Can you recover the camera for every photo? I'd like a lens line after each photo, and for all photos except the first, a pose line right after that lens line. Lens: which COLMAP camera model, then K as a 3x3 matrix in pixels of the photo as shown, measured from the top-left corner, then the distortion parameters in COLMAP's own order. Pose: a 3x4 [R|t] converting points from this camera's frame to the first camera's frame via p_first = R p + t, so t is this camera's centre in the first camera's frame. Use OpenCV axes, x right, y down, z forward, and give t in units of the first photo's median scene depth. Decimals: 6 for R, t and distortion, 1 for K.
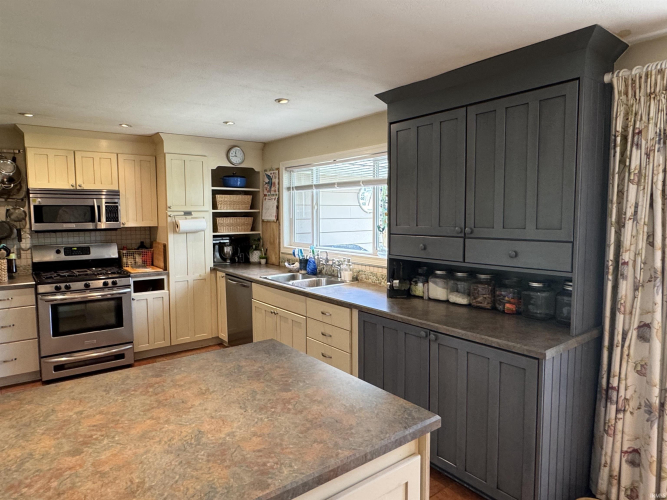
lens RADIAL K [[424.6, 0, 331.3], [0, 424.6, 248.6], [0, 0, 1]] dist [-0.002897, -0.001742]
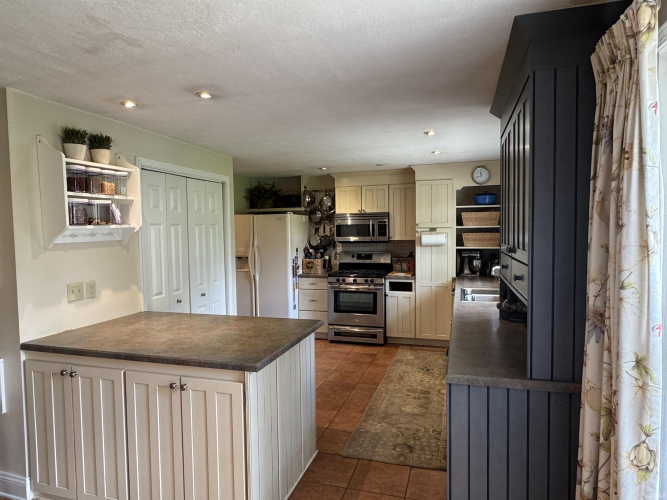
lens RADIAL K [[424.6, 0, 329.0], [0, 424.6, 248.1], [0, 0, 1]] dist [-0.002897, -0.001742]
pose [[0.575374, 0.031464, -0.817285, 0.462005], [-0.058718, 0.998270, -0.002907, -0.011095], [0.815780, 0.049662, 0.576227, 0.086552]]
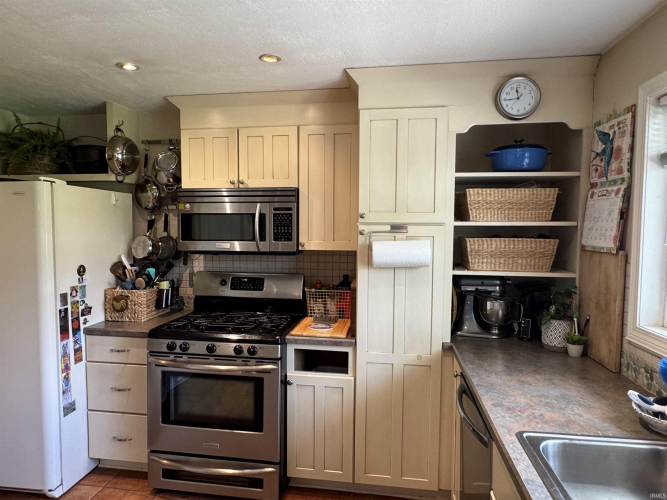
lens RADIAL K [[424.6, 0, 327.3], [0, 424.6, 249.4], [0, 0, 1]] dist [-0.002897, -0.001742]
pose [[0.690486, 0.047006, -0.721817, -0.041165], [-0.069769, 0.997562, -0.001777, -0.051989], [0.719973, 0.051588, 0.692082, 0.603334]]
